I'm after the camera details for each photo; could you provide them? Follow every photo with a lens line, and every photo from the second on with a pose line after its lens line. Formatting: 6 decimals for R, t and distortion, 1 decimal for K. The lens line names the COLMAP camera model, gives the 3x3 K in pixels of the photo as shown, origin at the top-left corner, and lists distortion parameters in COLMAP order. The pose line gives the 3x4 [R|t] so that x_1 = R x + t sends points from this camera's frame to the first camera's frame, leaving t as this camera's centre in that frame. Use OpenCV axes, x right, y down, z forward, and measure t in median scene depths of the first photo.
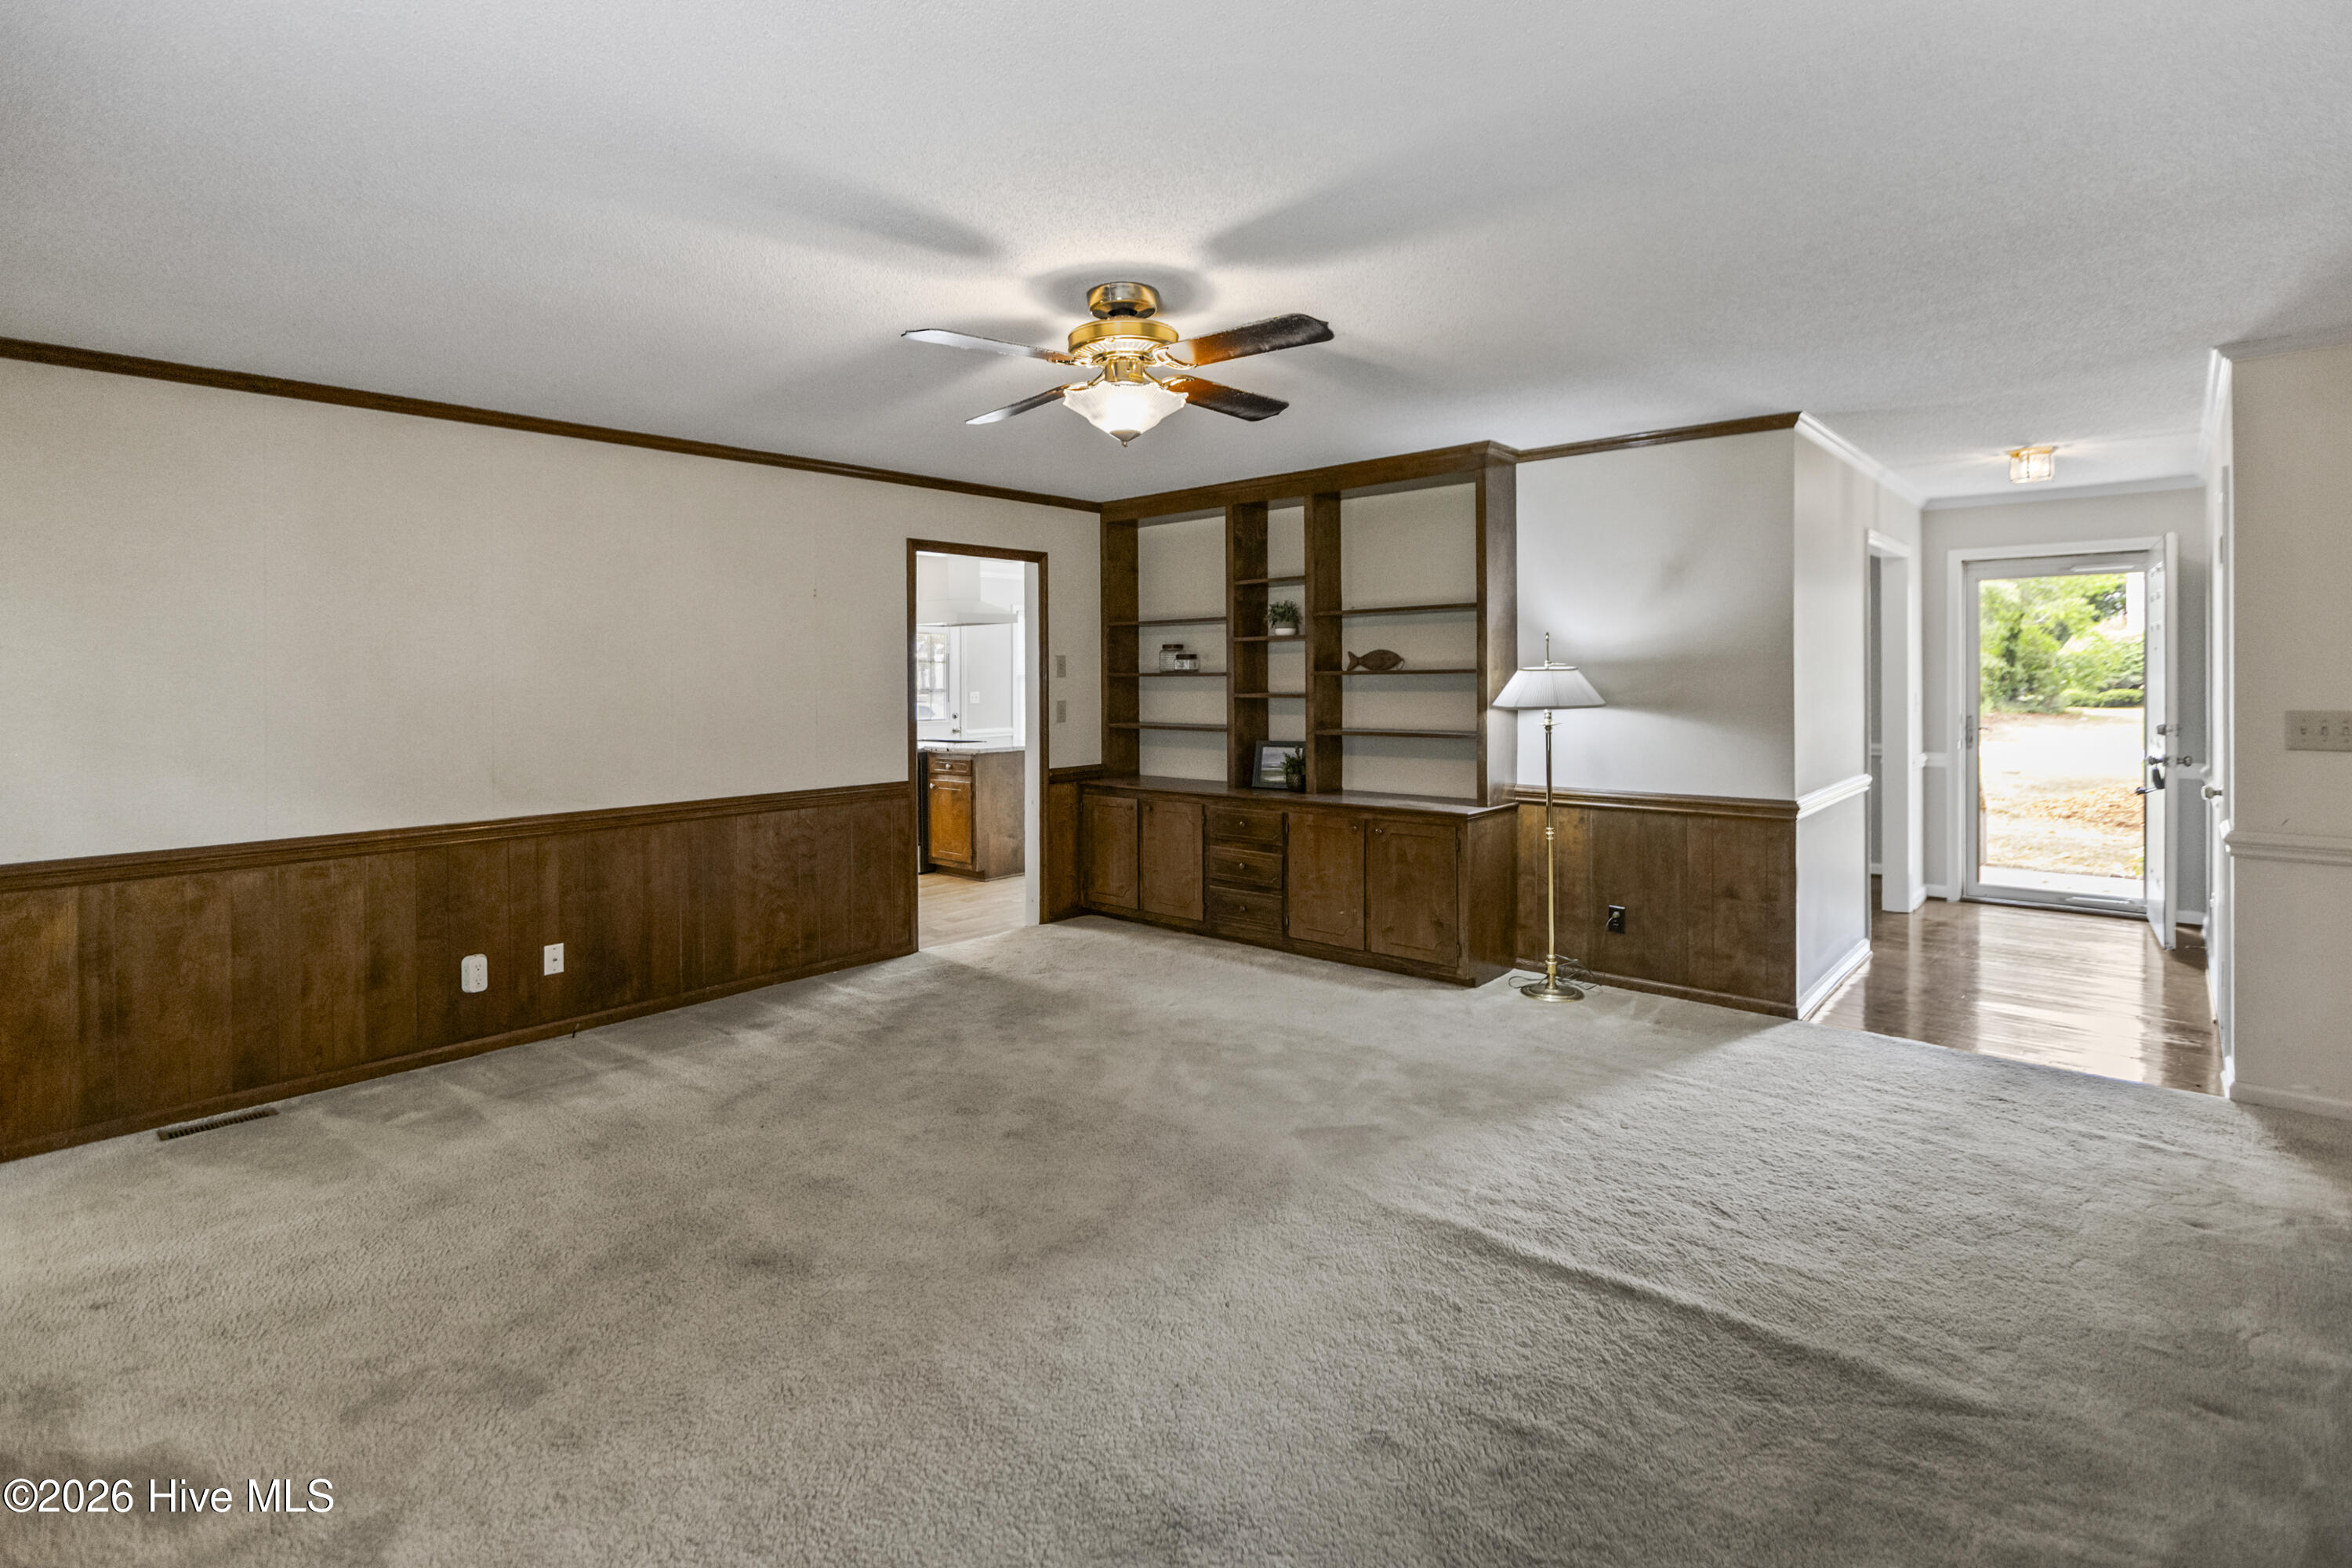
lens RADIAL K [[1112.7, 0, 1147.6], [0, 1112.7, 689.7], [0, 0, 1]] dist [-0.008132, 0.003819]
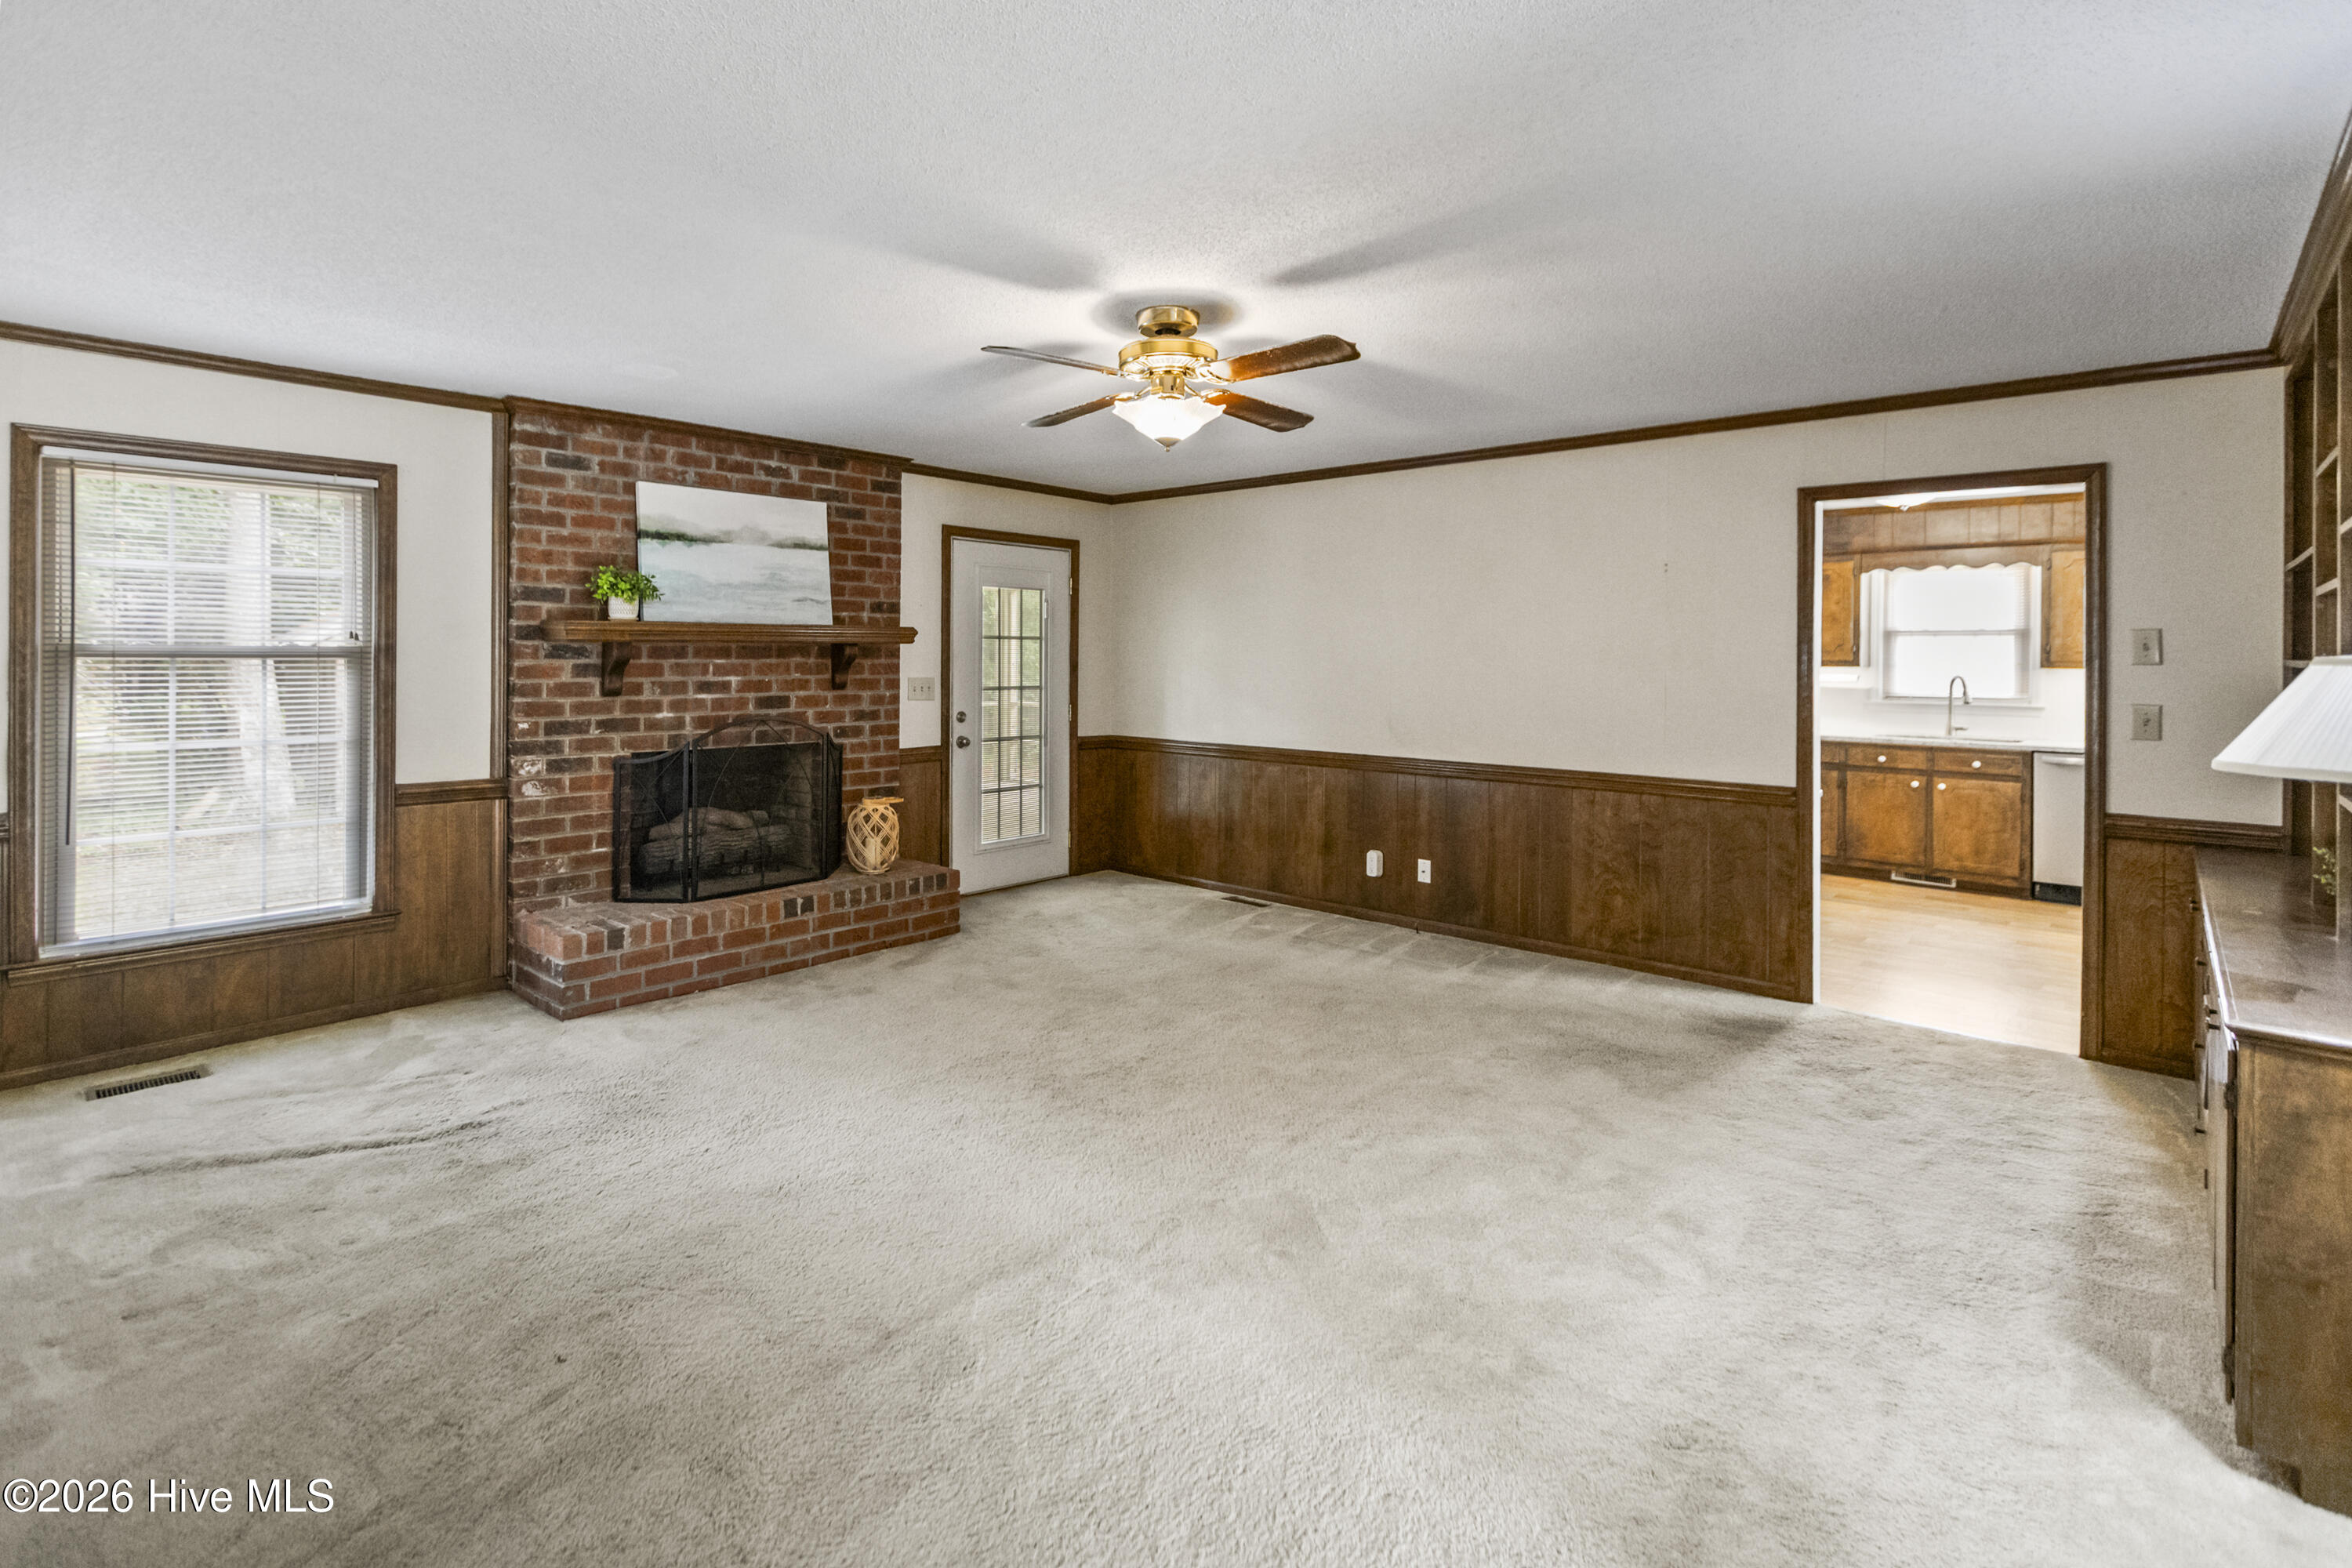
lens RADIAL K [[1096.2, 0, 1152.8], [0, 1096.2, 651.6], [0, 0, 1]] dist [0.003662, -0.000930]
pose [[0.011175, 0.009343, -0.999894, 0.638414], [-0.021221, 0.999733, 0.009105, -0.015984], [0.999712, 0.021117, 0.011370, 0.572484]]
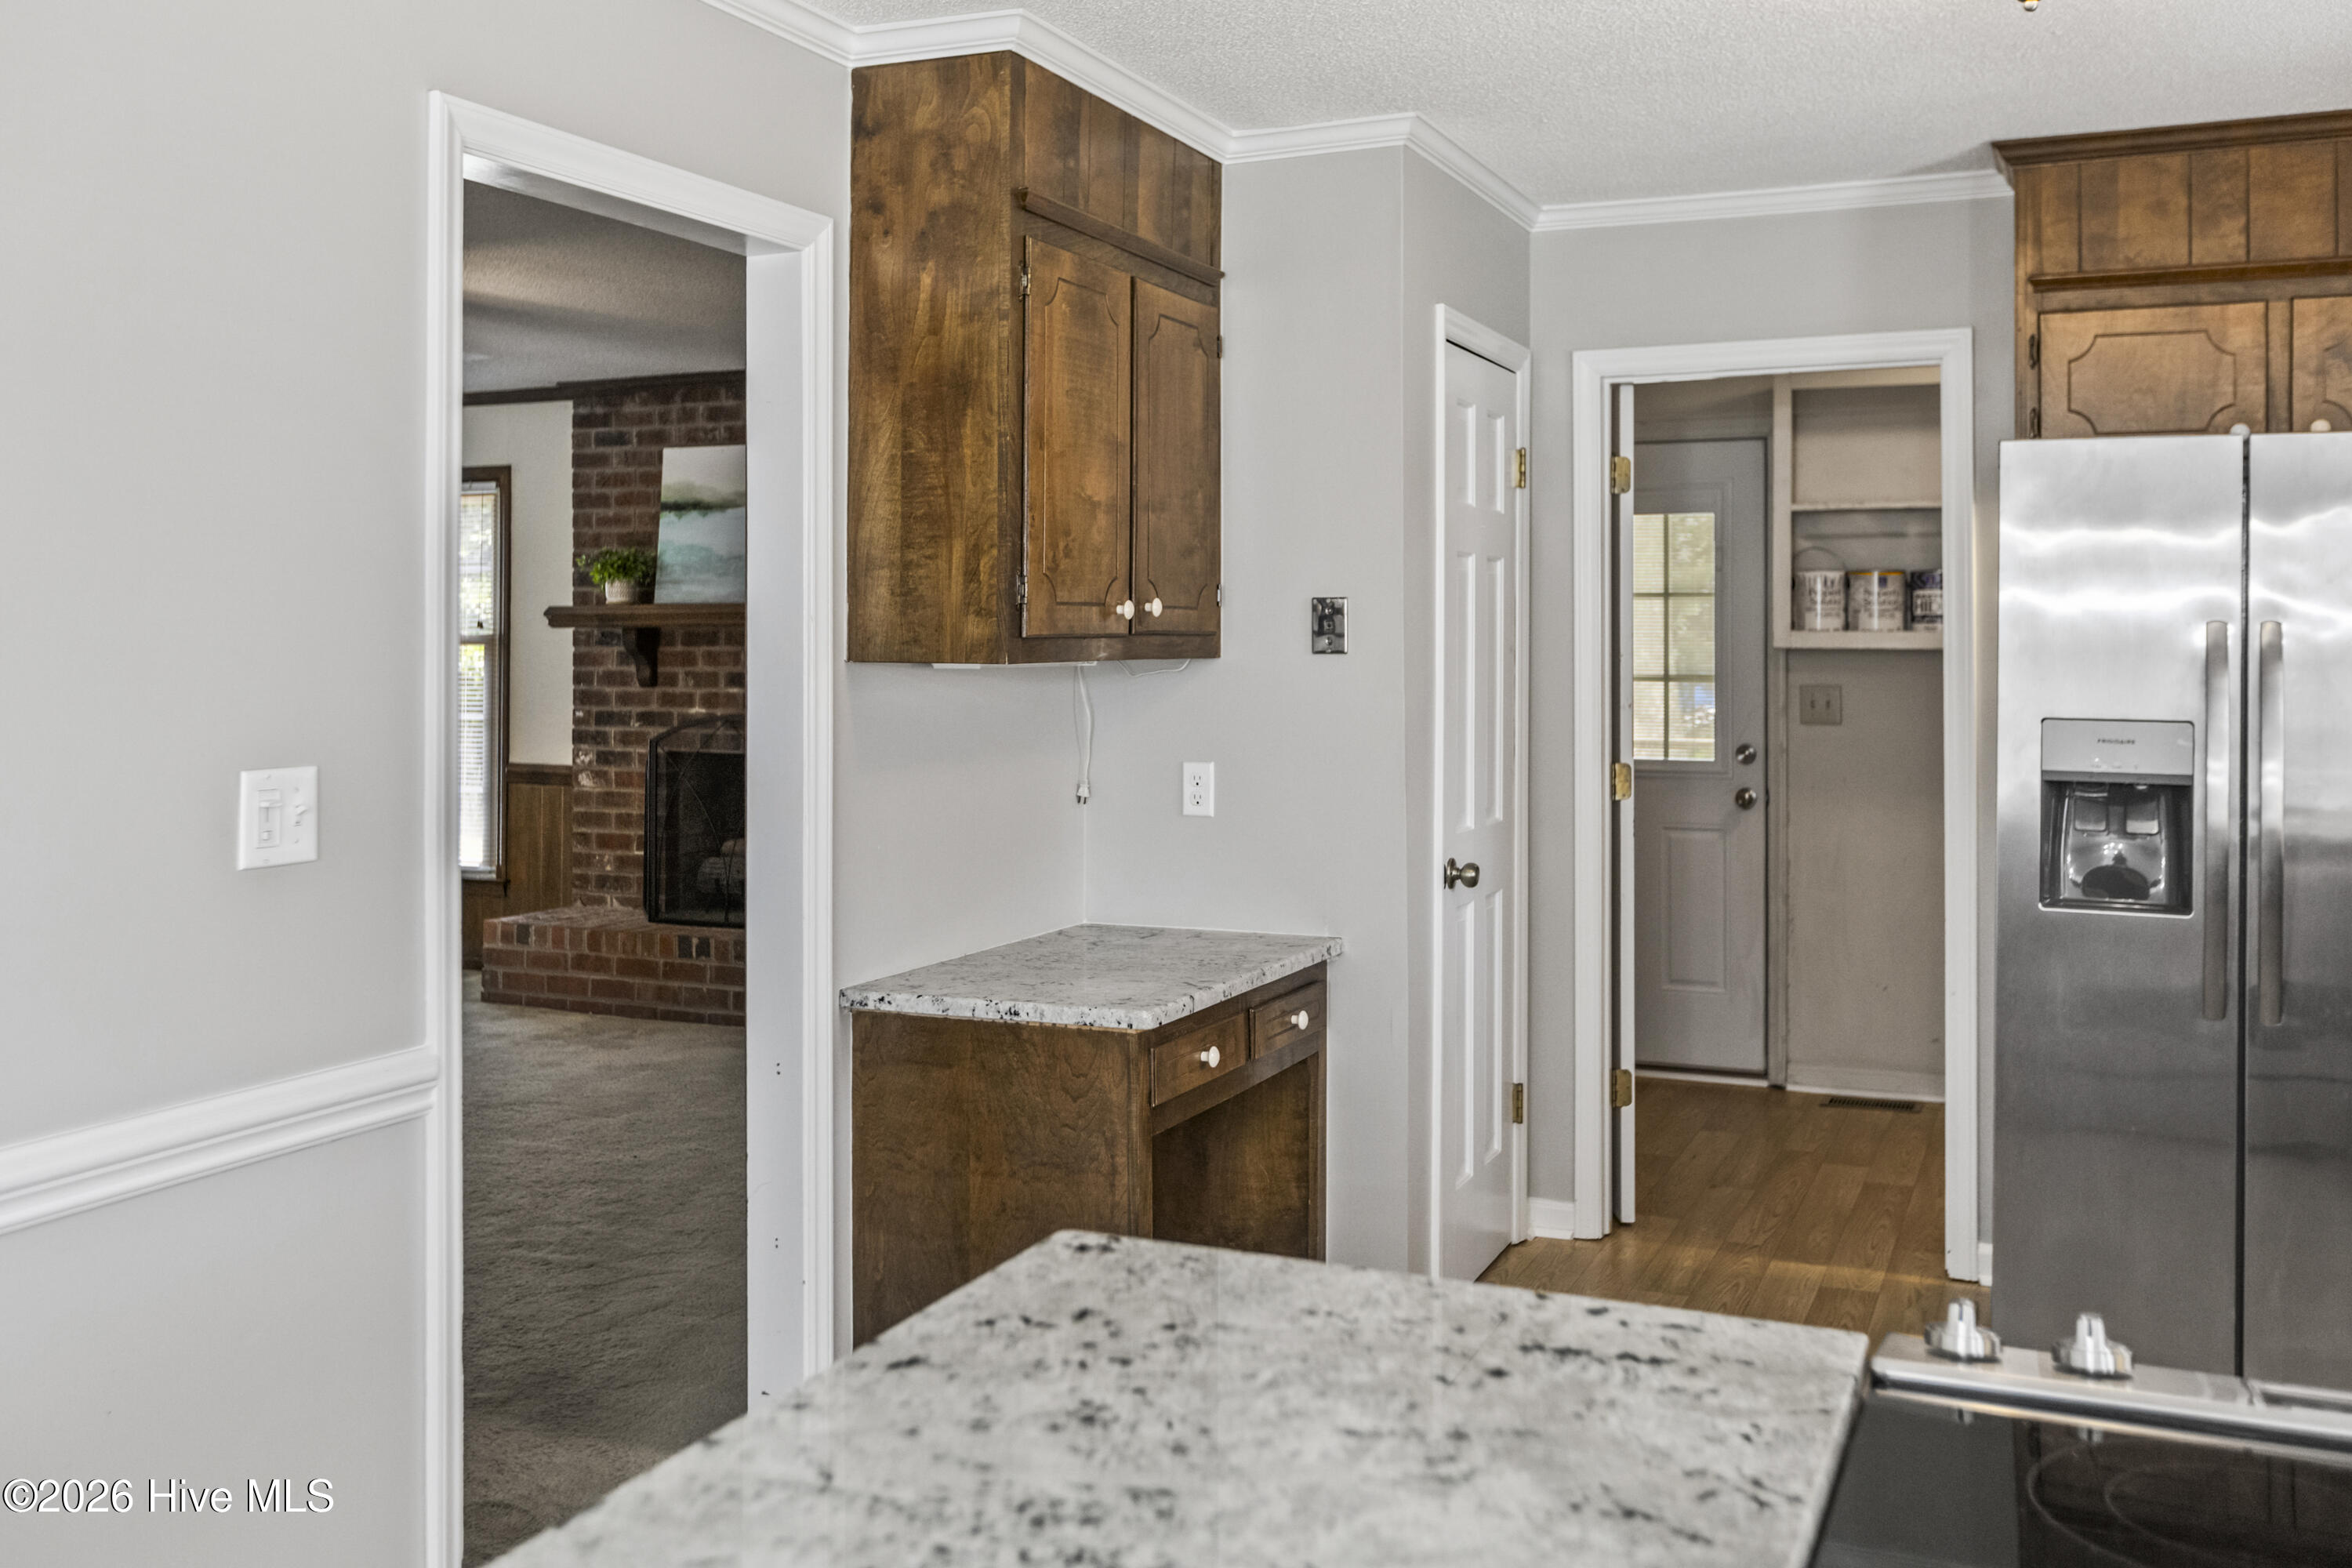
lens RADIAL K [[2151.5, 0, 1141.7], [0, 2151.5, 609.9], [0, 0, 1]] dist [-0.003765, 0.000000]
pose [[-0.946979, 0.003691, -0.321274, -0.125598], [0.003001, 0.999992, 0.002641, -0.022837], [0.321281, 0.001537, -0.946983, 1.833492]]
